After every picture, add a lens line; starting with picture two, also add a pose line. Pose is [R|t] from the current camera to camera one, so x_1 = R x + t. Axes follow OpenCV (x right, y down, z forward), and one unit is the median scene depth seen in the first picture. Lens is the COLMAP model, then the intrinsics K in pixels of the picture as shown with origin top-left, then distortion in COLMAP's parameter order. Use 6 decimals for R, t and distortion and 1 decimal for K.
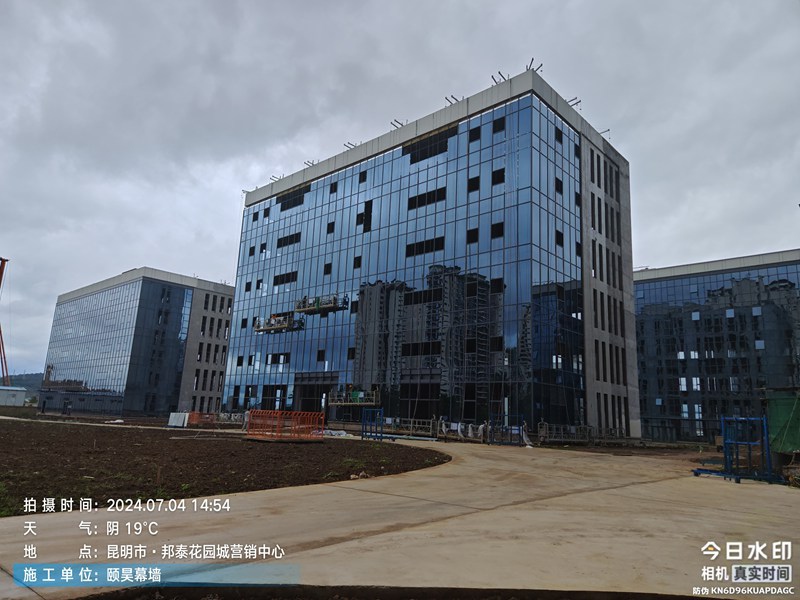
lens RADIAL K [[549.7, 0, 390.5], [0, 549.7, 308.4], [0, 0, 1]] dist [0.001923, -0.001985]
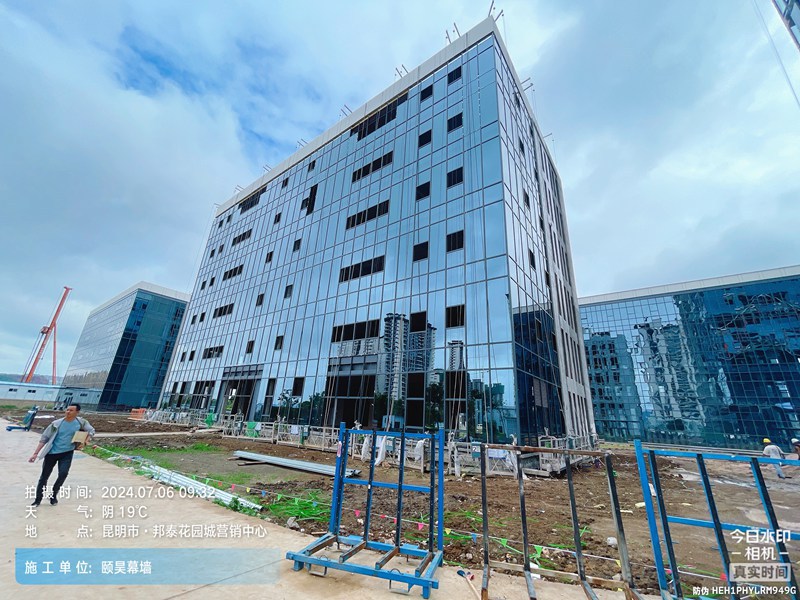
lens RADIAL K [[332.4, 0, 400.0], [0, 332.4, 300.0], [0, 0, 1]] dist [-0.011576, 0.000532]
pose [[0.994446, 0.041073, 0.096904, 0.064616], [-0.027293, 0.989851, -0.139464, 0.084295], [-0.101649, 0.136044, 0.985474, 0.465977]]
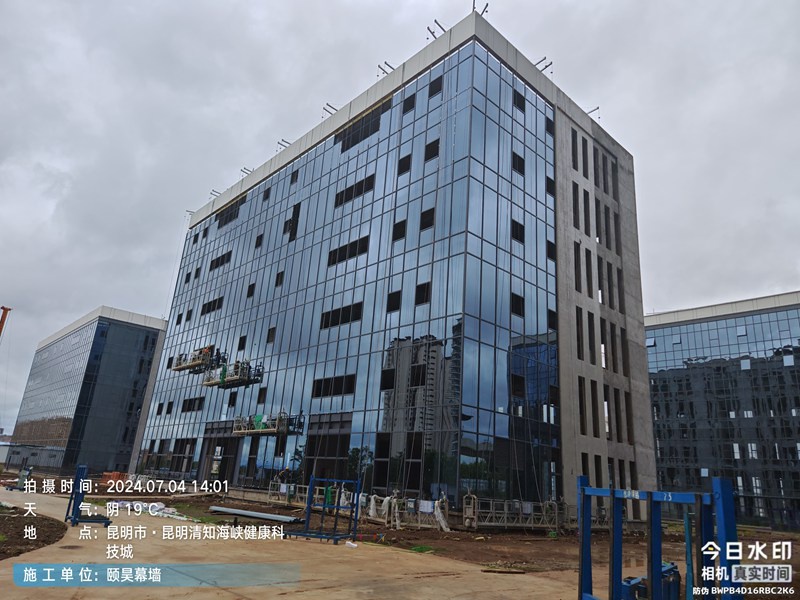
lens RADIAL K [[555.2, 0, 397.7], [0, 555.2, 302.1], [0, 0, 1]] dist [0.025160, -0.004018]
pose [[0.997741, -0.000778, -0.067181, 0.170258], [-0.007469, 0.992449, -0.122428, 0.047154], [0.066769, 0.122653, 0.990201, 0.237403]]
